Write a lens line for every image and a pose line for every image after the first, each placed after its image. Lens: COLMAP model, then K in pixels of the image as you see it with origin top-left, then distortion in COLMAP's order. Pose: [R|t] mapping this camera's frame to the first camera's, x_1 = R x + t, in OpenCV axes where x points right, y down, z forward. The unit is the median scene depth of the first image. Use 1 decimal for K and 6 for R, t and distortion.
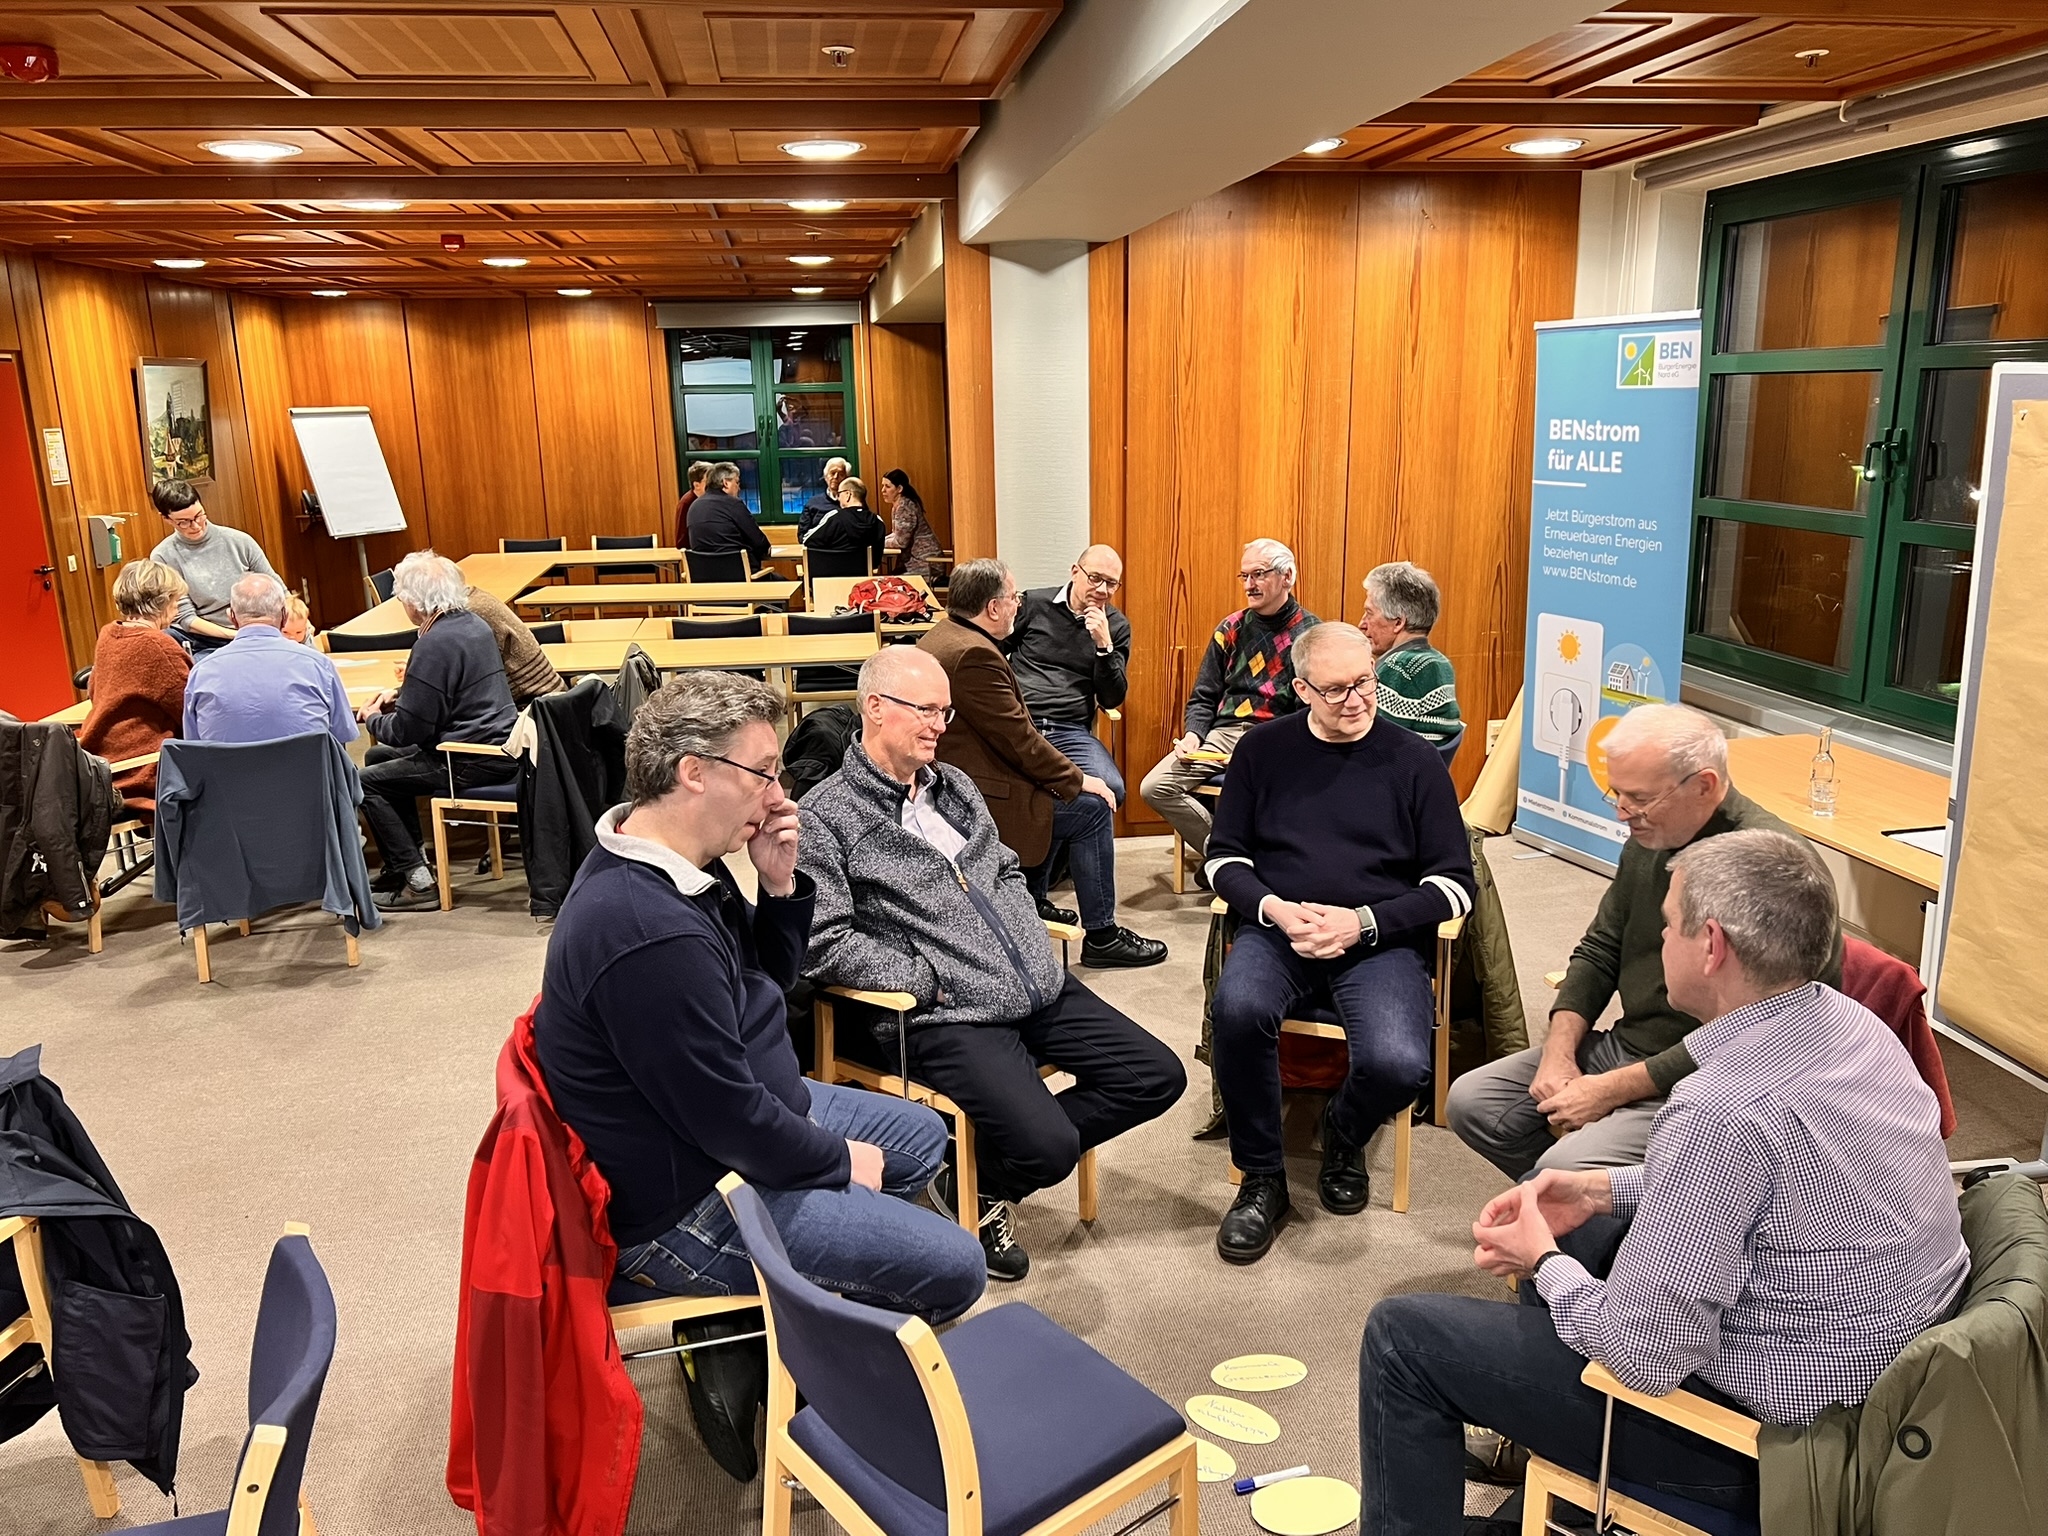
lens RADIAL K [[1563.5, 0, 1026.9], [0, 1563.5, 772.9], [0, 0, 1]] dist [0.030378, -0.003525]
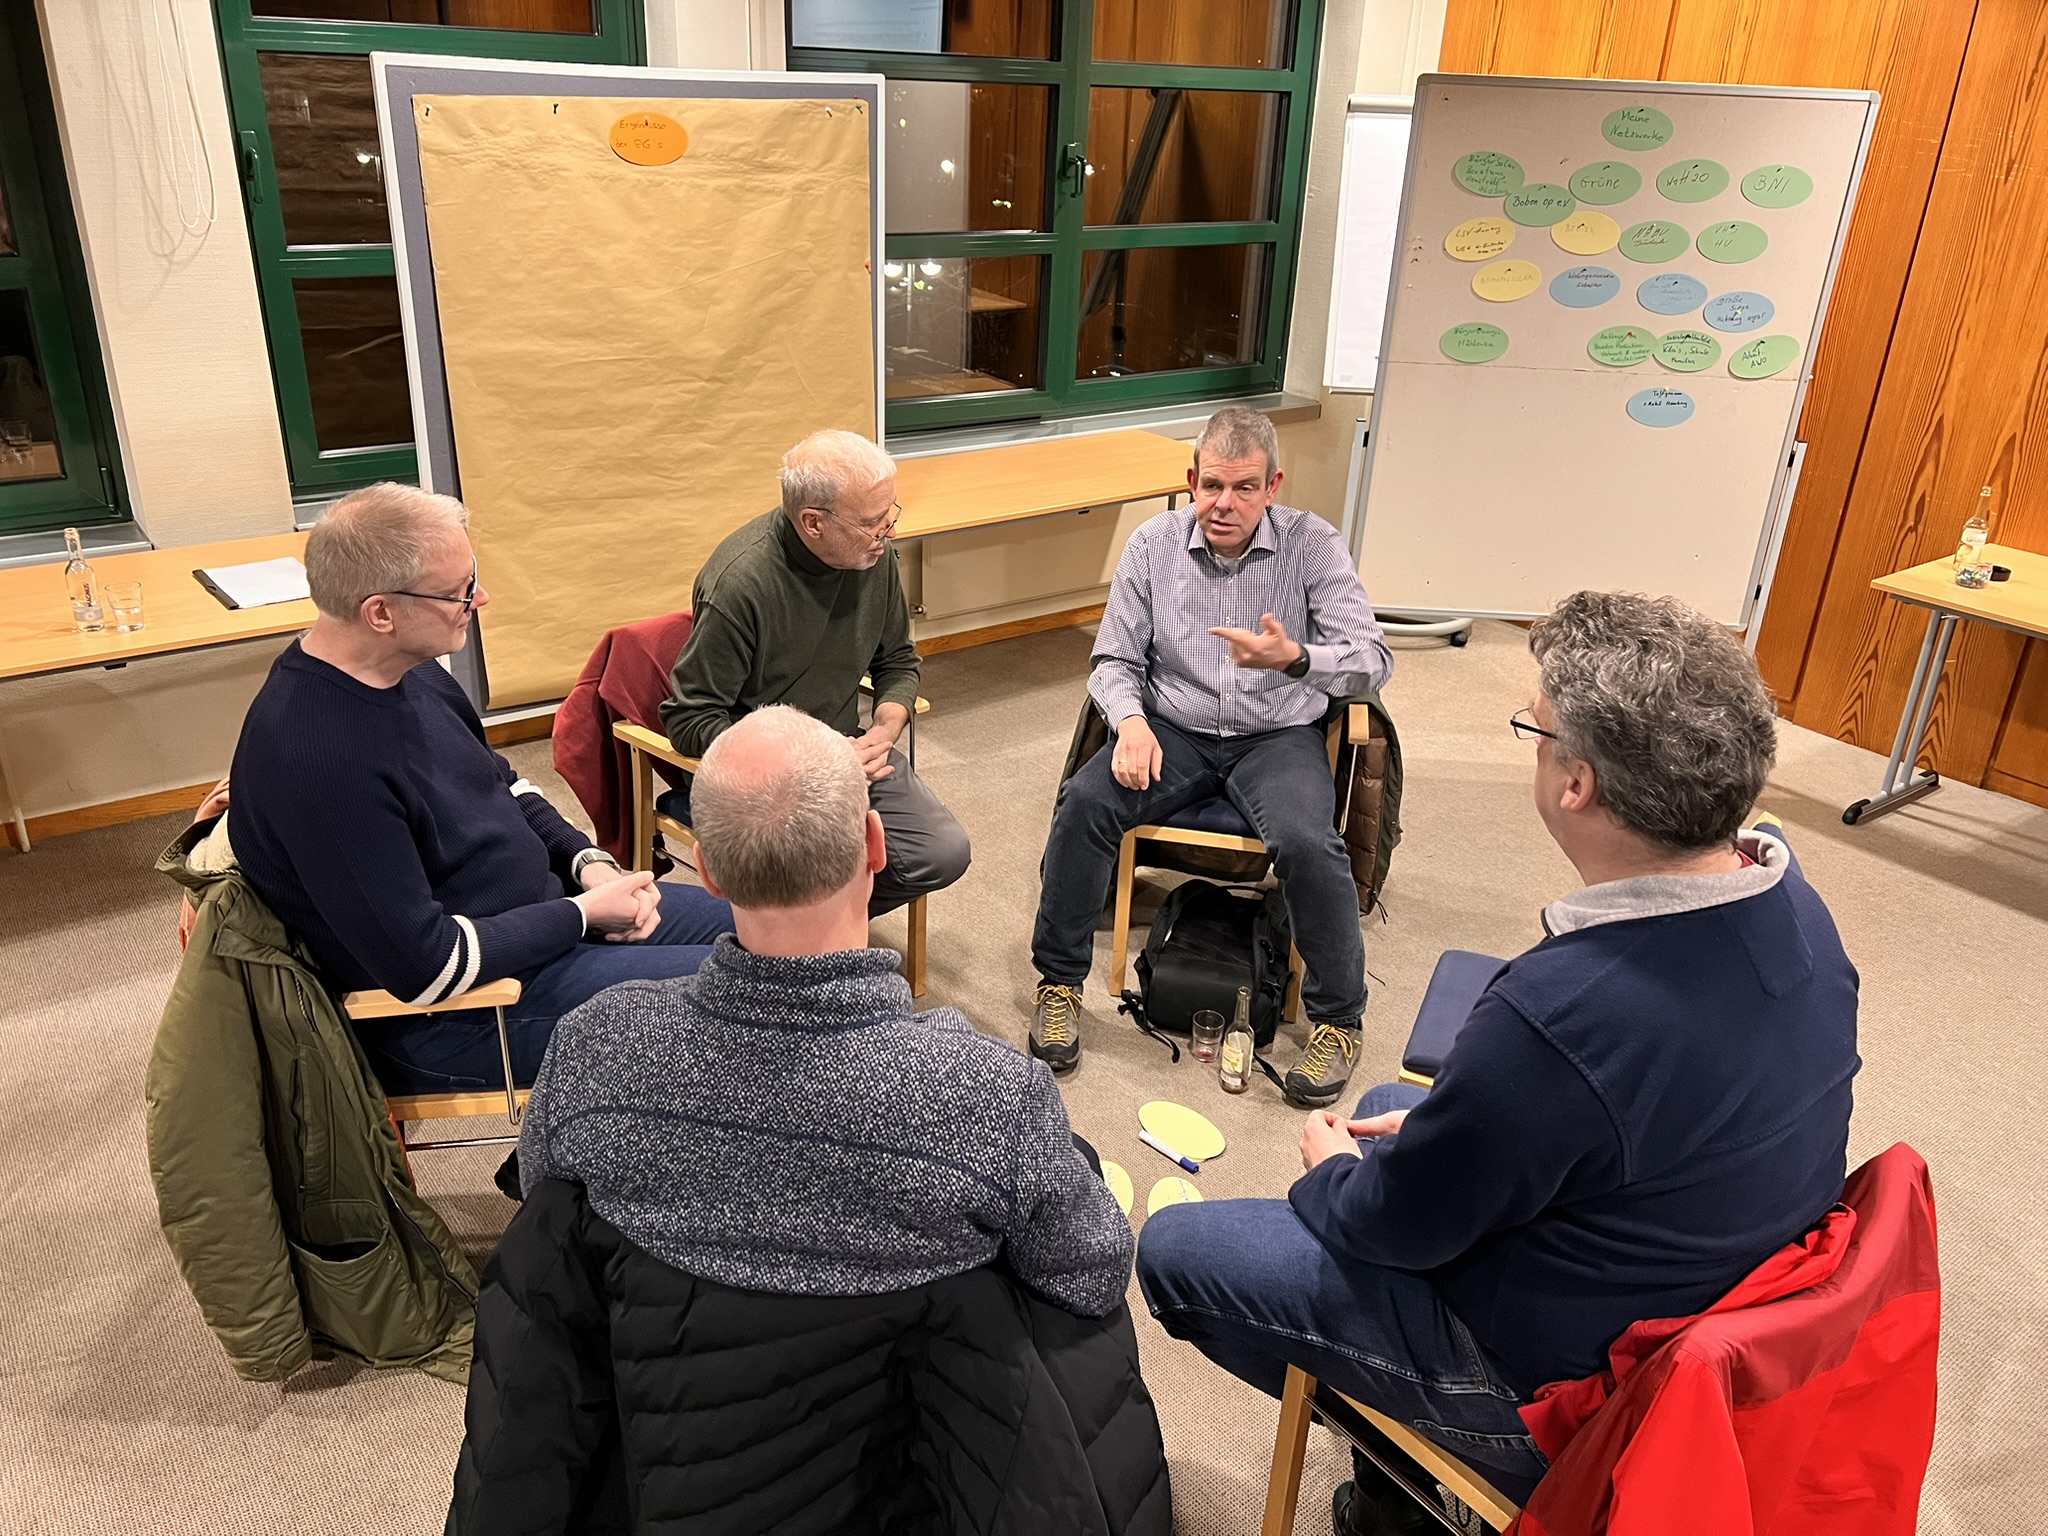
lens RADIAL K [[1563.5, 0, 1025.5], [0, 1563.5, 757.7], [0, 0, 1]] dist [0.030378, -0.003525]
pose [[-0.484131, -0.351721, 0.801192, -0.276303], [0.177883, 0.856969, 0.483696, -0.161054], [-0.856723, 0.376691, -0.352320, 0.655670]]
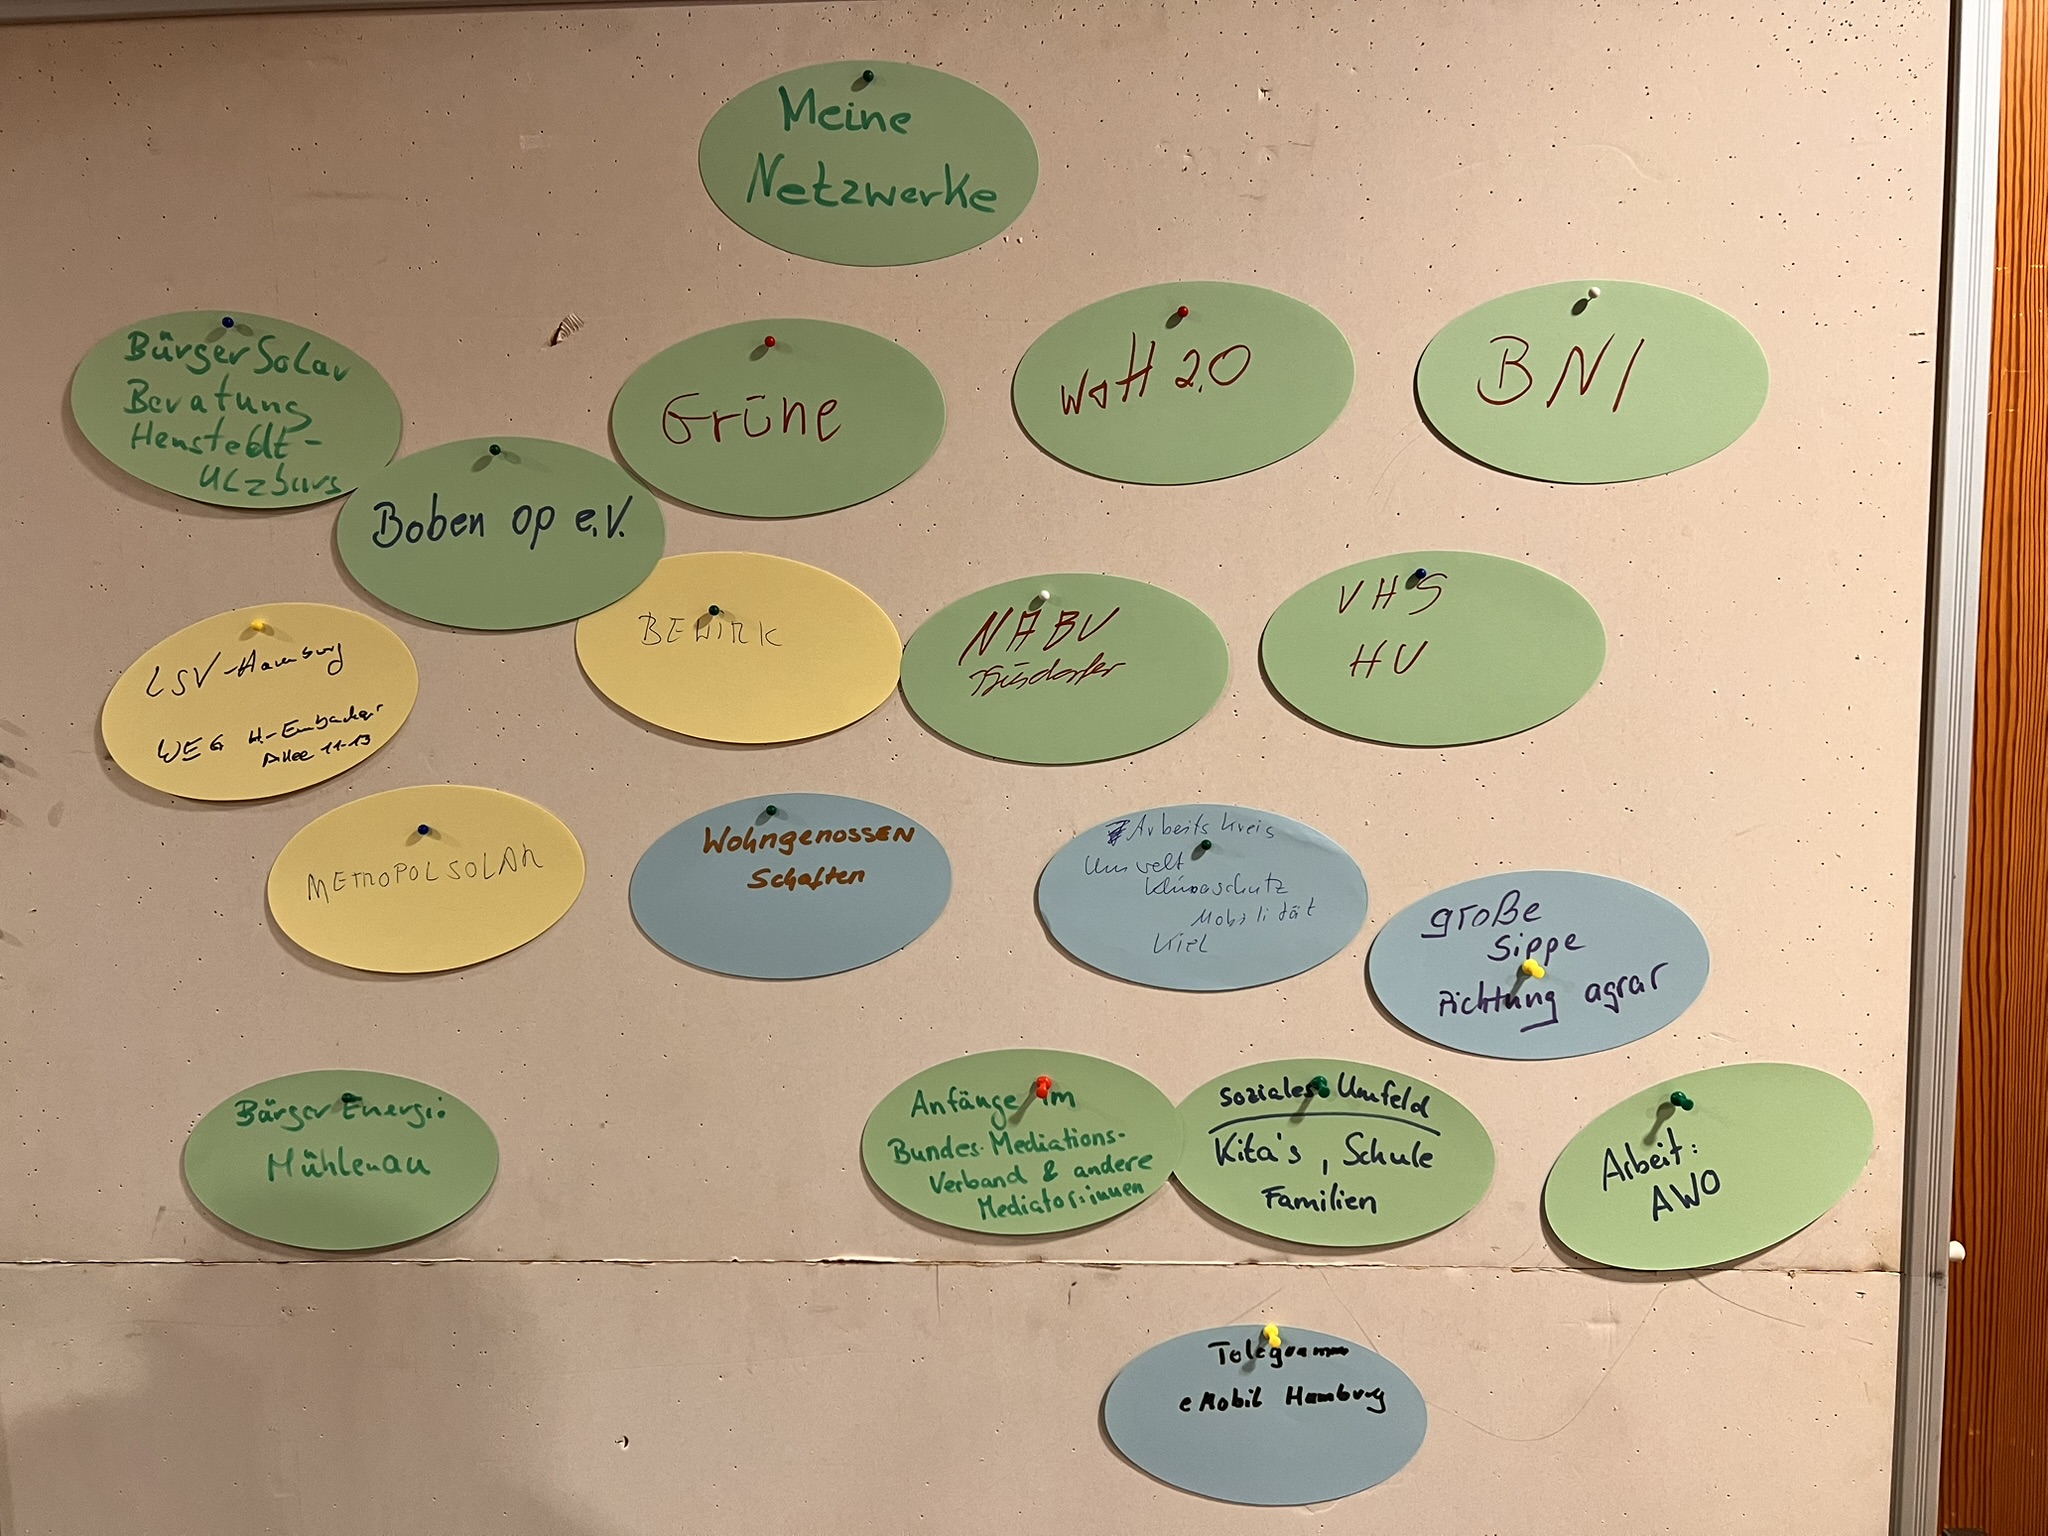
lens RADIAL K [[1563.5, 0, 1023.5], [0, 1563.5, 767.6], [0, 0, 1]] dist [0.030378, -0.003525]
pose [[-0.478601, -0.046008, 0.876826, 0.111587], [0.236143, 0.955088, 0.179009, 0.016365], [-0.845682, 0.292730, -0.446241, 0.143590]]
